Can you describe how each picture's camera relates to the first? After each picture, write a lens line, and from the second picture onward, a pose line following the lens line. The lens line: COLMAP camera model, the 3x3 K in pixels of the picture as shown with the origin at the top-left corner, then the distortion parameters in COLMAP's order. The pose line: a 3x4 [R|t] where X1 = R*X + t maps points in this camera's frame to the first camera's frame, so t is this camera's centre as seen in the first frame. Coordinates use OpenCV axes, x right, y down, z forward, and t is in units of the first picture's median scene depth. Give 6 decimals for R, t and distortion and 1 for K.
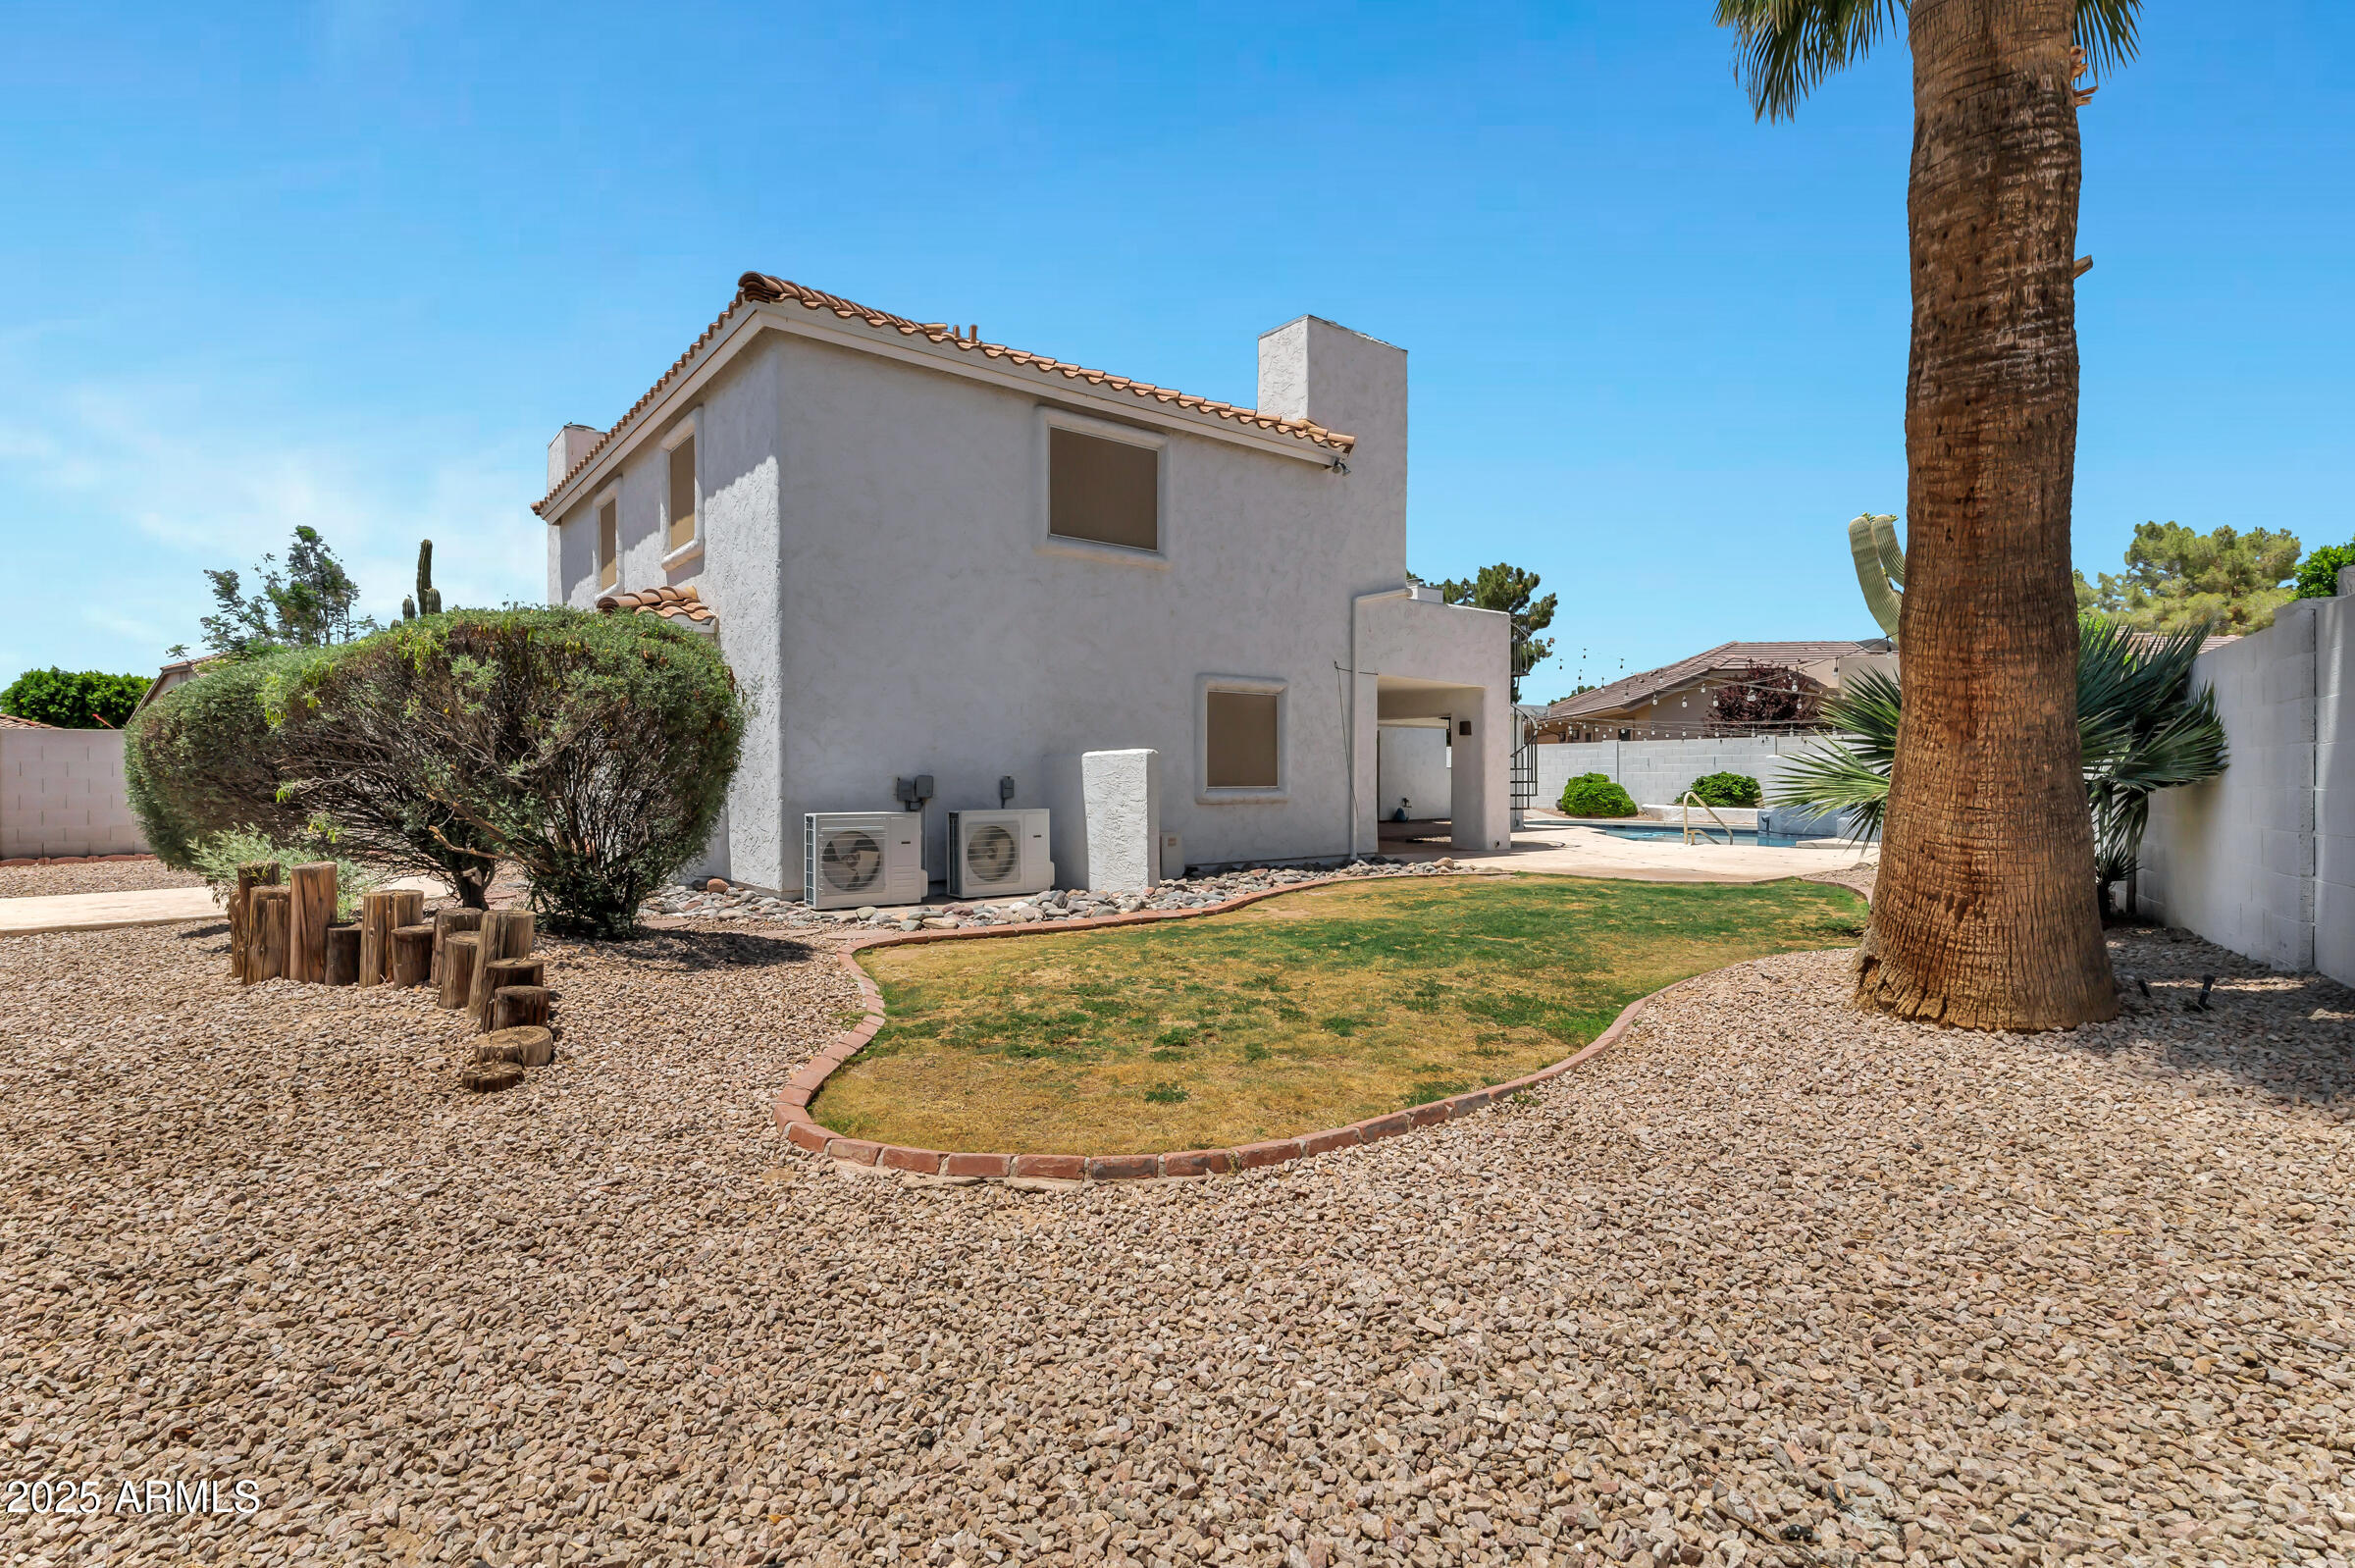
lens RADIAL K [[1156.0, 0, 1151.4], [0, 1156.0, 779.5], [0, 0, 1]] dist [0.000529, 0.000274]
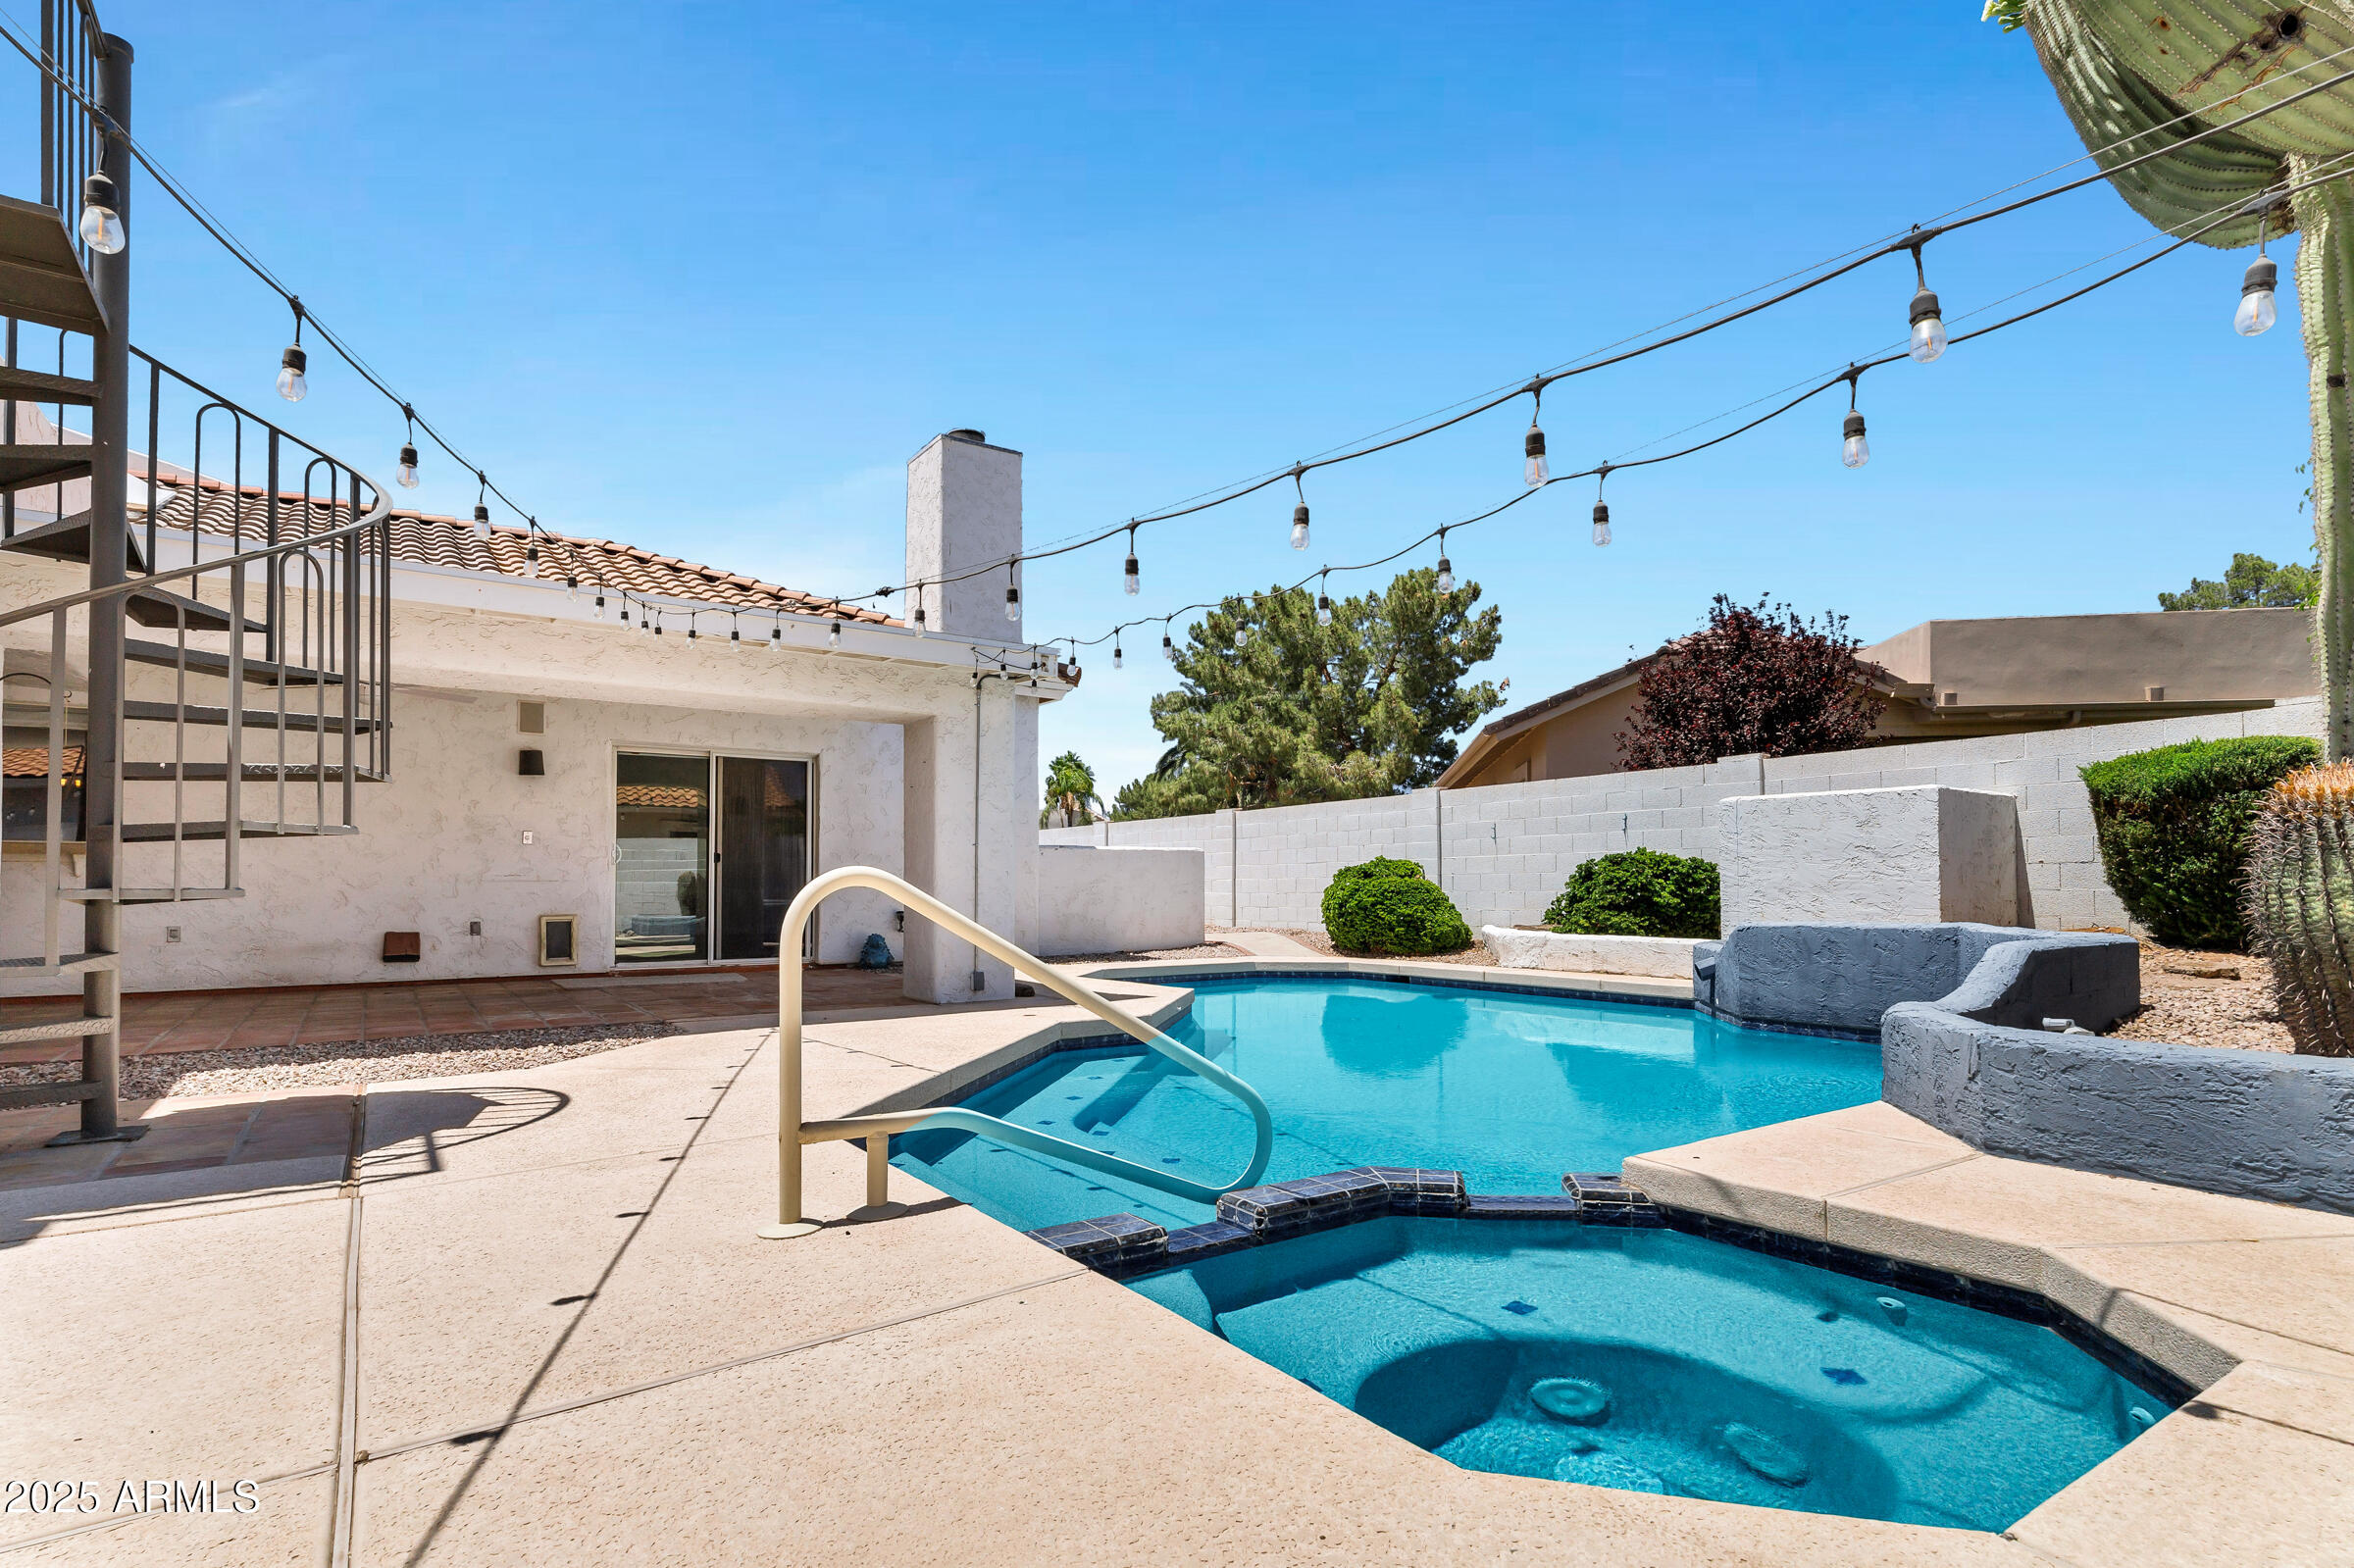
lens RADIAL K [[1155.4, 0, 1165.5], [0, 1155.4, 858.5], [0, 0, 1]] dist [0.000529, 0.000274]
pose [[0.998041, -0.001837, -0.062543, 0.327023], [-0.000116, 0.999513, -0.031210, 0.009193], [0.062569, 0.031156, 0.997554, 0.537240]]
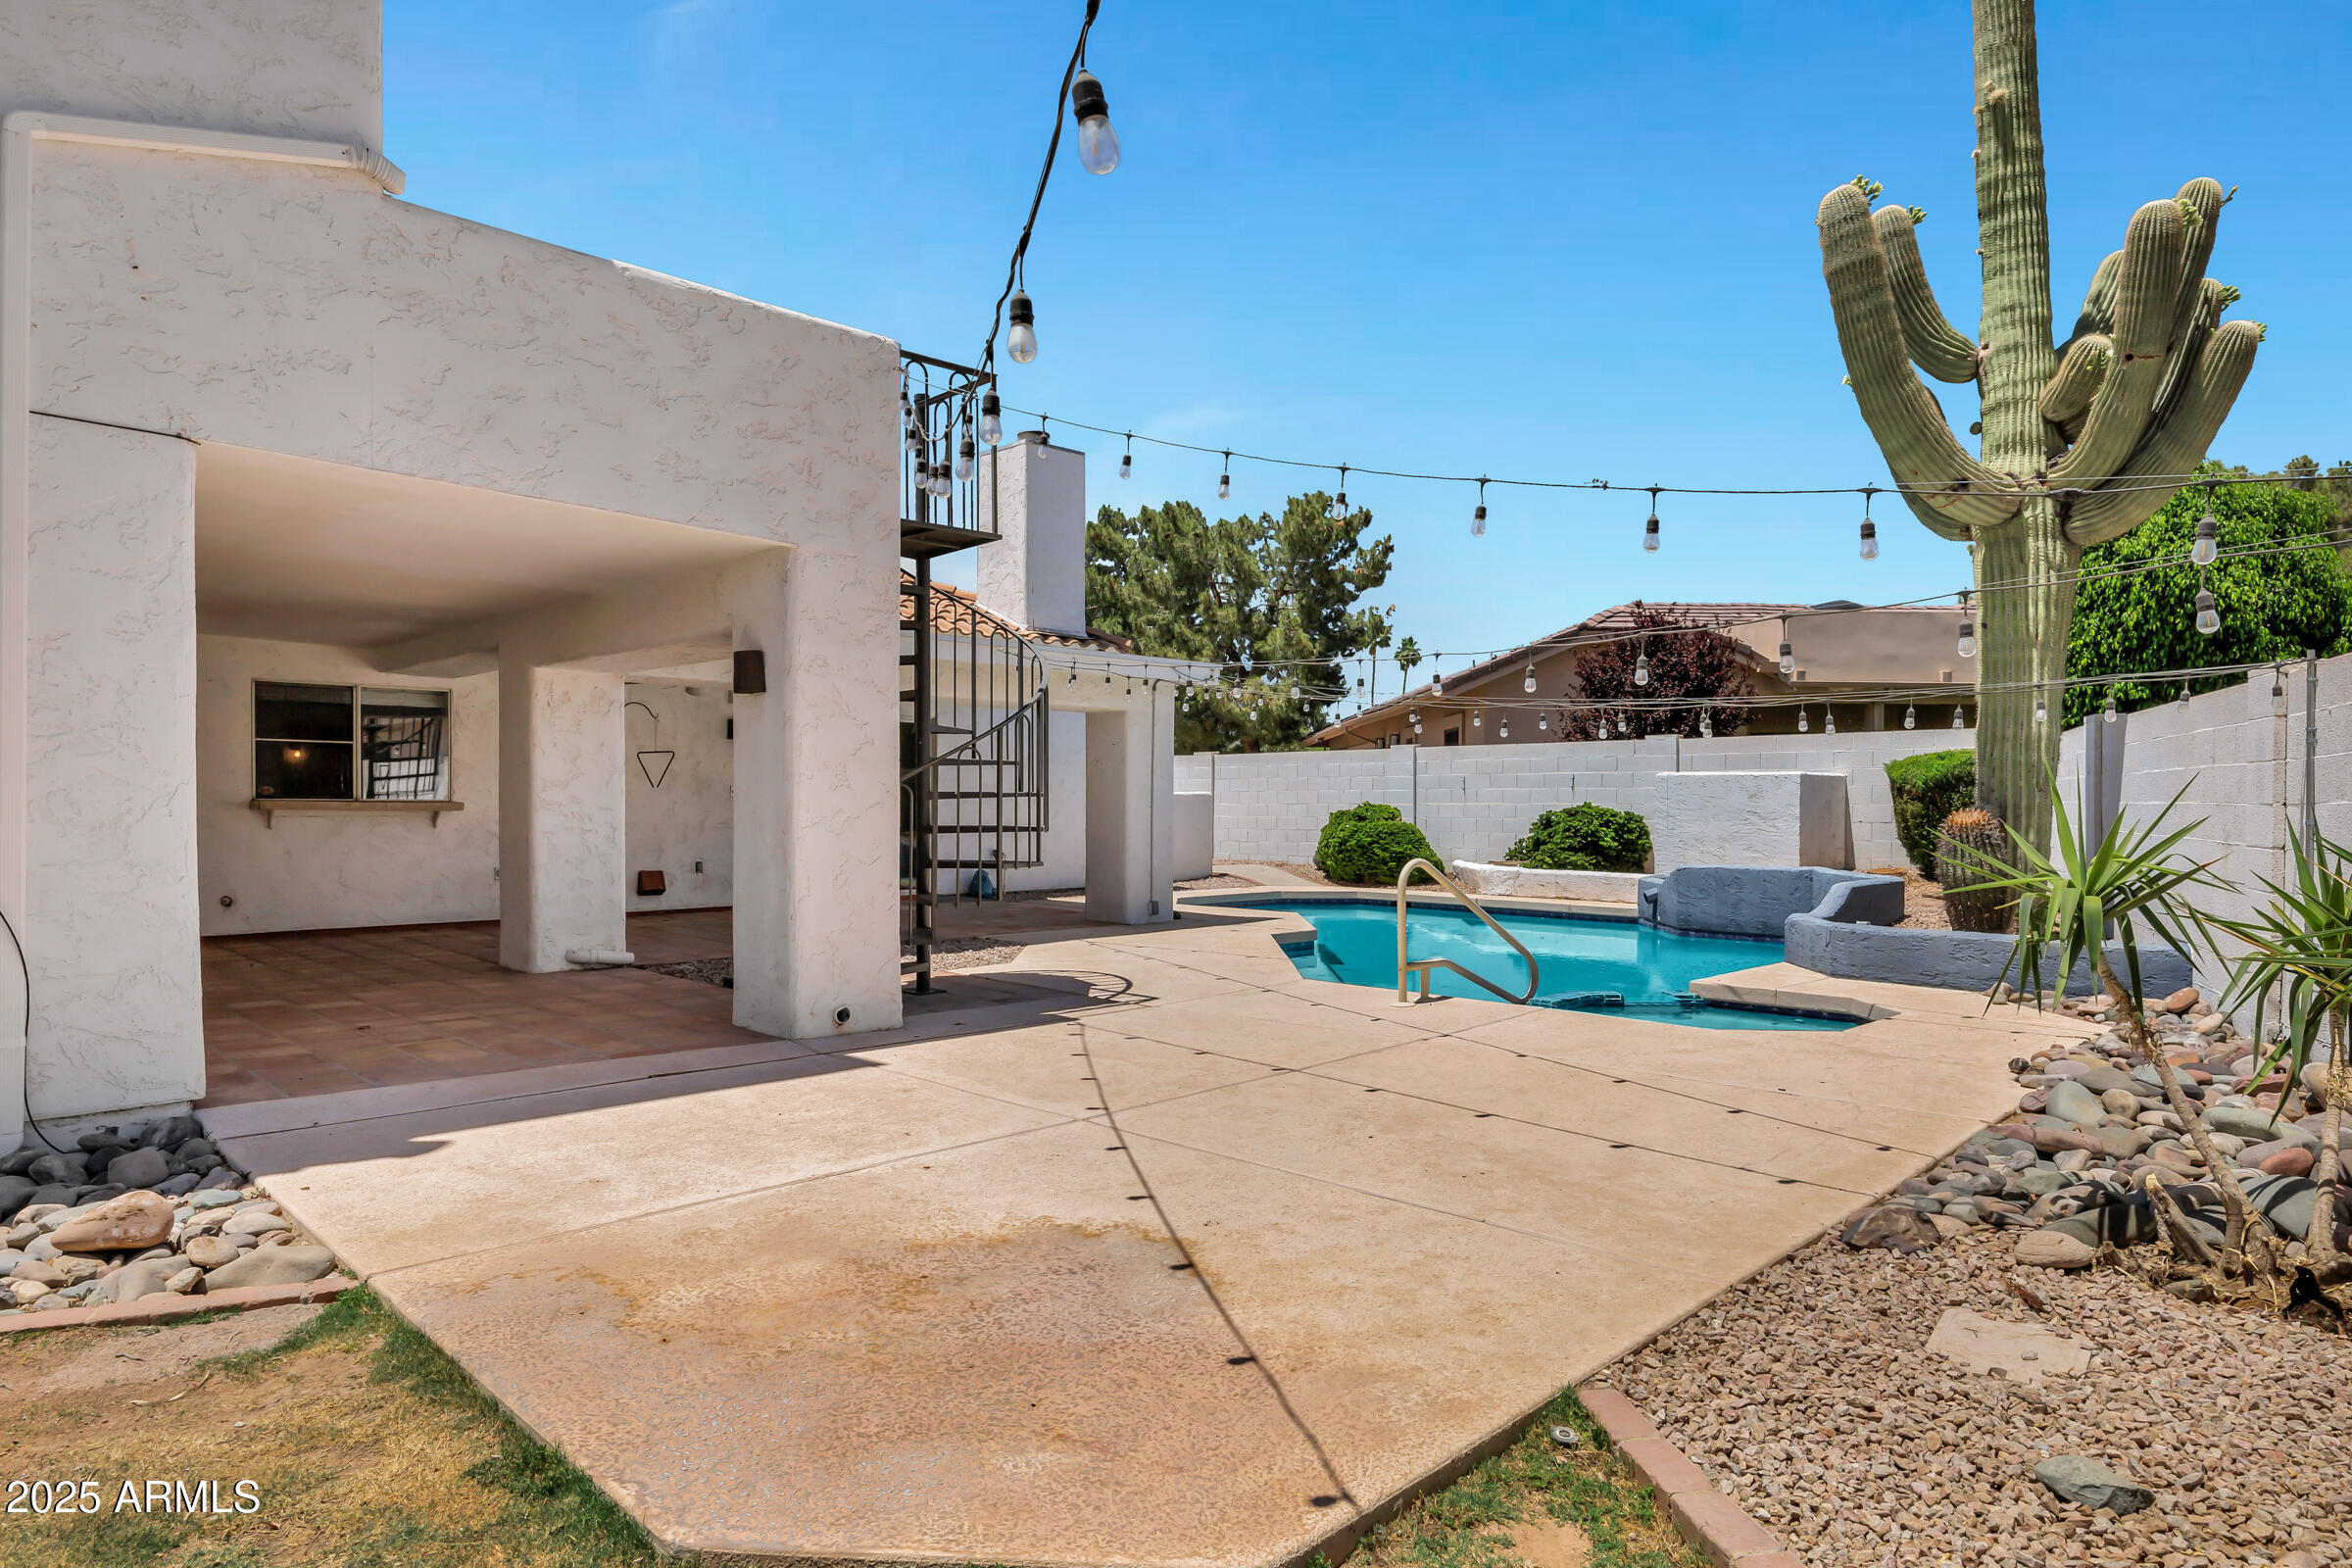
lens RADIAL K [[1368.0, 0, 1157.8], [0, 1368.0, 823.0], [0, 0, 1]] dist [-0.016466, -0.000921]
pose [[0.994280, 0.004699, 0.106699, 0.213153], [-0.005993, 0.999912, 0.011811, -0.003357], [-0.106635, -0.012383, 0.994221, 0.362832]]
